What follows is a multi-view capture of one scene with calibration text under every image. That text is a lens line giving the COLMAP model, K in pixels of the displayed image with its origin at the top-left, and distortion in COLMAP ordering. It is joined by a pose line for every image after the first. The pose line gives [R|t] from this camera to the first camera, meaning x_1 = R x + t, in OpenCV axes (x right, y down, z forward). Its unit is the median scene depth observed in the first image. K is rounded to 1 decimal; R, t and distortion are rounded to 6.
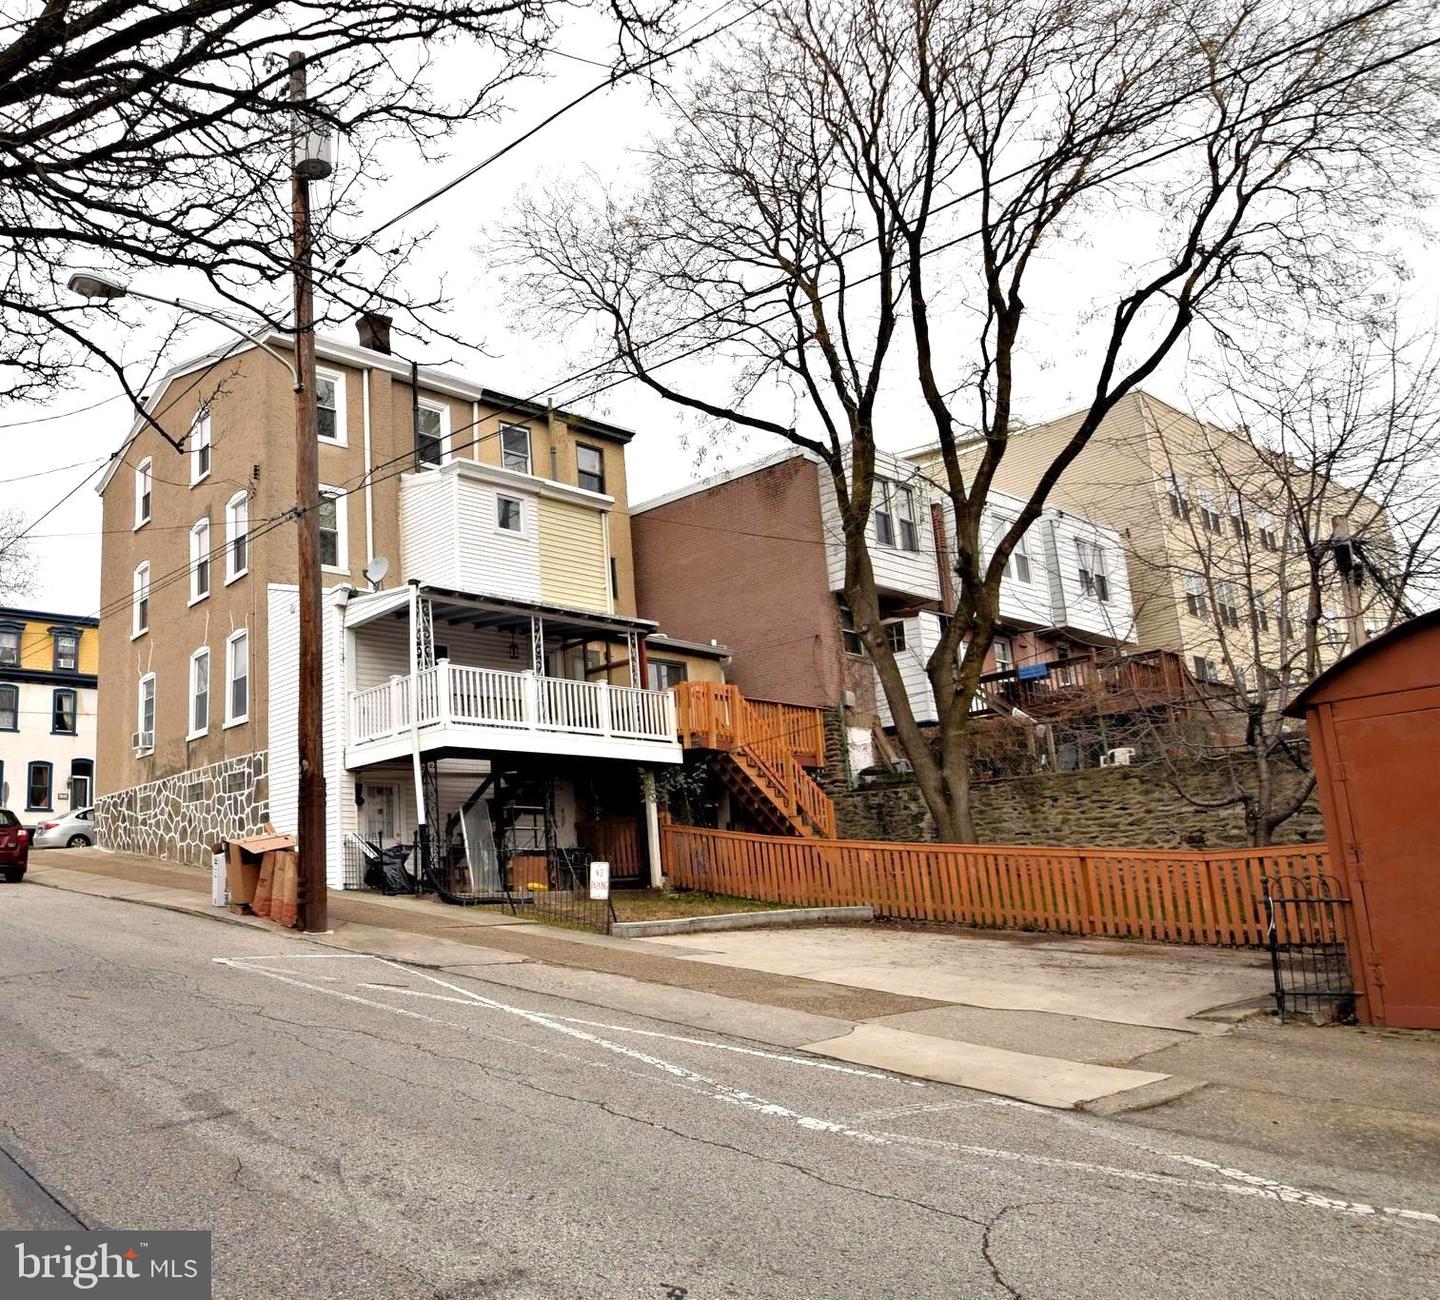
lens RADIAL K [[1421.3, 0, 717.7], [0, 1421.3, 650.0], [0, 0, 1]] dist [0.000910, 0.000000]
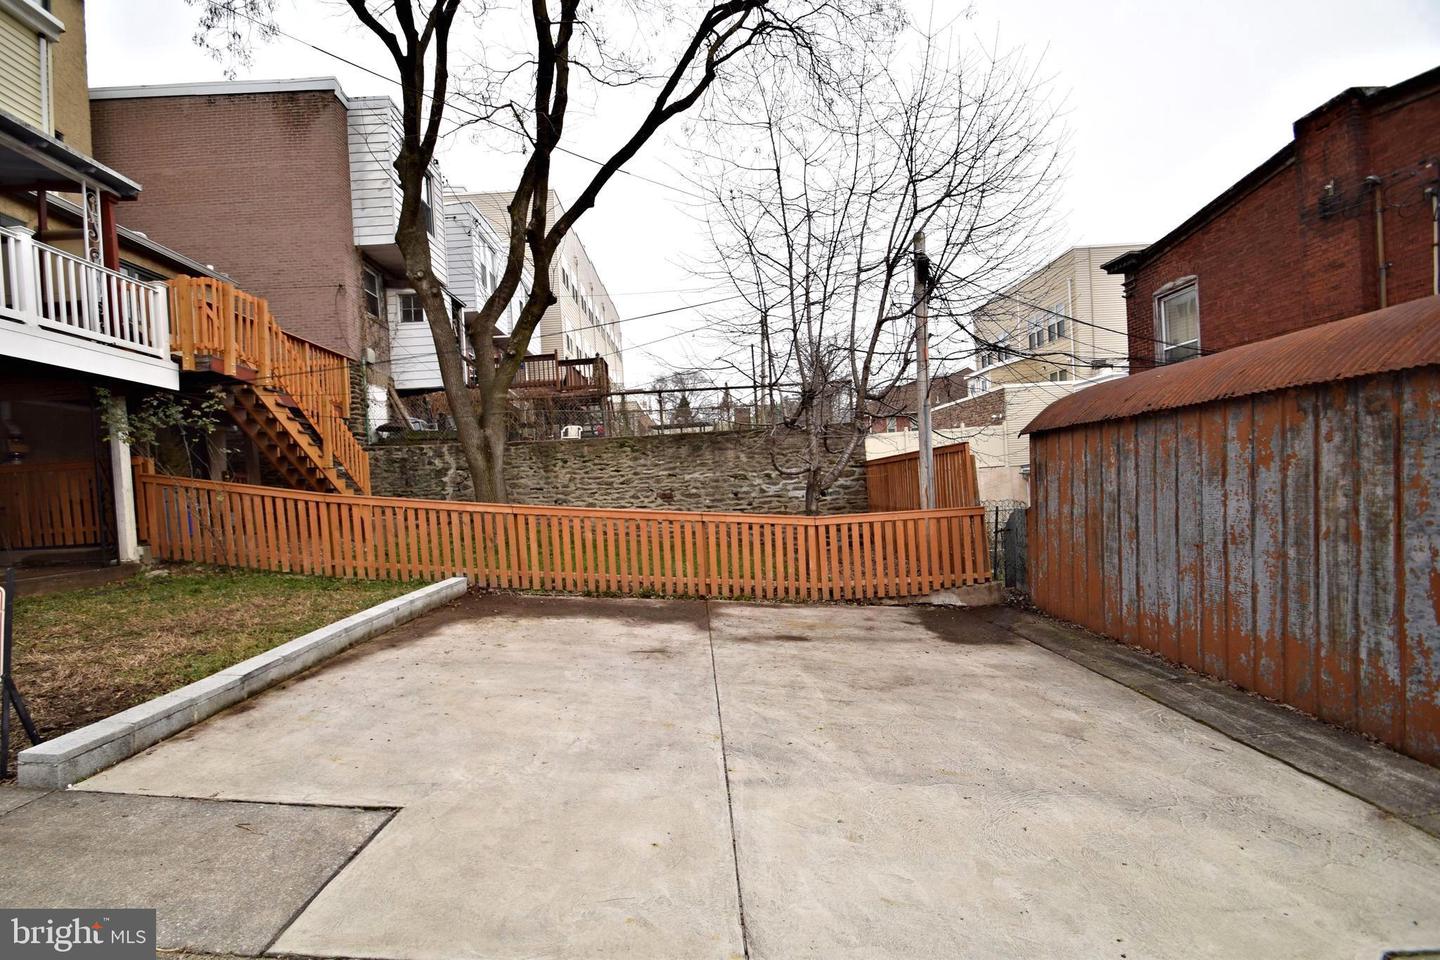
lens RADIAL K [[634.2, 0, 679.1], [0, 634.2, 481.9], [0, 0, 1]] dist [-0.012091, -0.002646]
pose [[0.760554, 0.020727, 0.648943, -0.035525], [-0.106354, 0.989967, 0.093026, 0.065120], [-0.640505, -0.139769, 0.755128, 0.557228]]
